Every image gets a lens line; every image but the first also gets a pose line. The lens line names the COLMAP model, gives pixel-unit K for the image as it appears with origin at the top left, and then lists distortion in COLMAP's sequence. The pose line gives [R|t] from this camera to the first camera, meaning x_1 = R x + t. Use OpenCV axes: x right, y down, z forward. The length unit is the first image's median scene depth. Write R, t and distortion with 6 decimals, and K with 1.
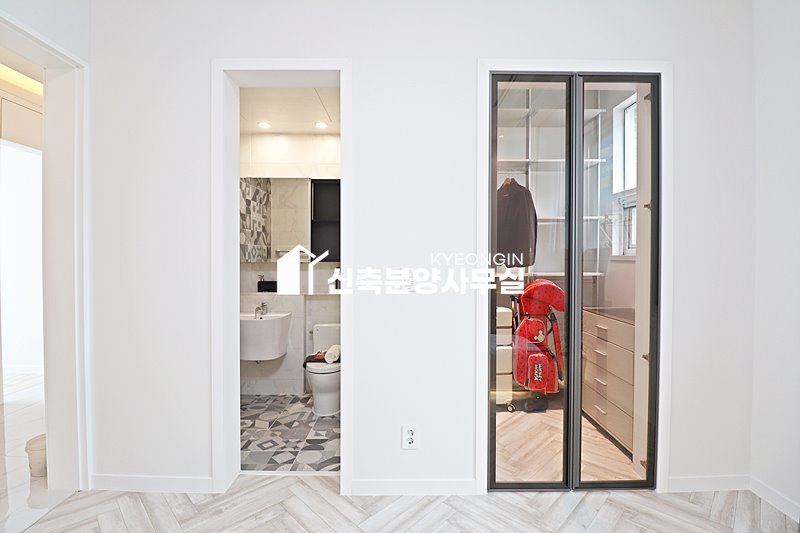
lens RADIAL K [[372.3, 0, 403.0], [0, 372.3, 263.6], [0, 0, 1]] dist [-0.018812, -0.000871]
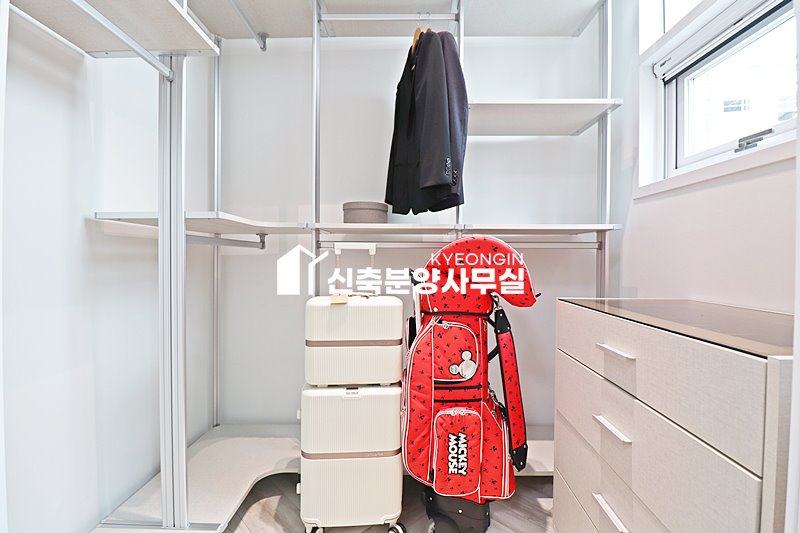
lens RADIAL K [[372.3, 0, 401.5], [0, 372.3, 265.1], [0, 0, 1]] dist [-0.018812, -0.000871]
pose [[0.999720, 0.004429, -0.023241, 0.279105], [-0.004430, 0.999990, 0.000036, 0.076347], [0.023241, 0.000067, 0.999730, 0.530214]]
